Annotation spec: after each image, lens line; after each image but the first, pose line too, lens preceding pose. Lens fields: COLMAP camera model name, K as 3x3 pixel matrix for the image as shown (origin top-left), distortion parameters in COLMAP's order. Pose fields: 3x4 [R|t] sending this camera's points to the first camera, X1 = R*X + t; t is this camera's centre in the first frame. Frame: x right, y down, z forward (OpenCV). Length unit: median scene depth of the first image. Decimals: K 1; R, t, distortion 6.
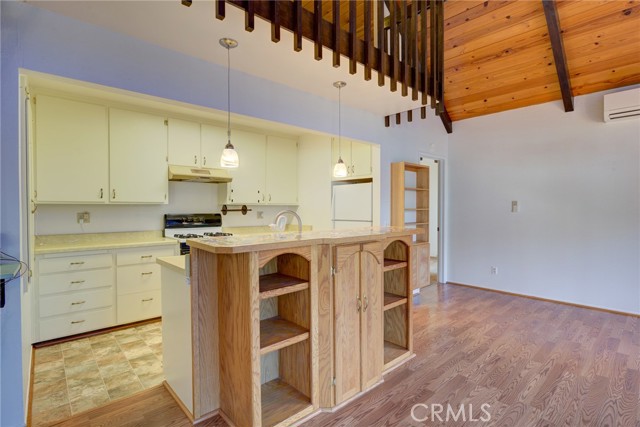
lens RADIAL K [[312.4, 0, 320.1], [0, 312.4, 213.3], [0, 0, 1]] dist [-0.019262, 0.006293]
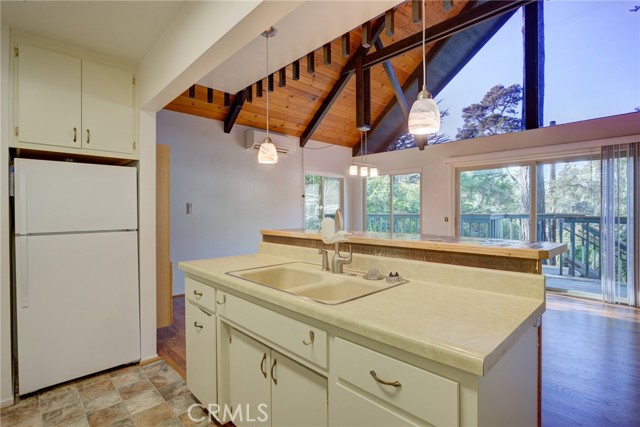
lens RADIAL K [[312.4, 0, 318.6], [0, 312.4, 206.9], [0, 0, 1]] dist [-0.019262, 0.006293]
pose [[-0.040160, 0.010663, 0.999136, -0.492145], [0.024989, 0.999641, -0.009664, -0.004579], [-0.998881, 0.024579, -0.040412, 0.682975]]
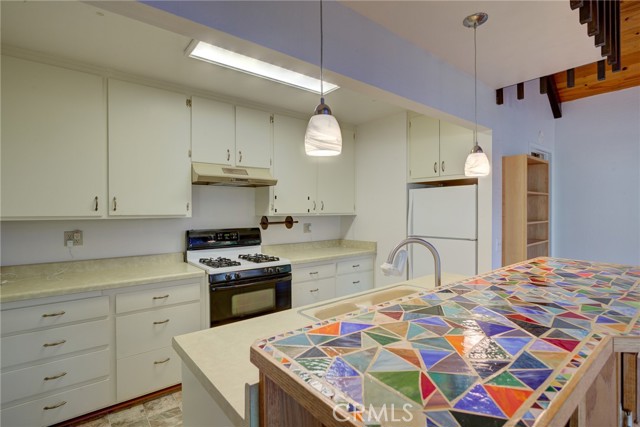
lens RADIAL K [[312.4, 0, 320.5], [0, 312.4, 213.1], [0, 0, 1]] dist [-0.019262, 0.006293]
pose [[0.998512, -0.003482, -0.054422, -0.156693], [0.002987, 0.999953, -0.009173, -0.031602], [0.054451, 0.008997, 0.998476, 0.308178]]
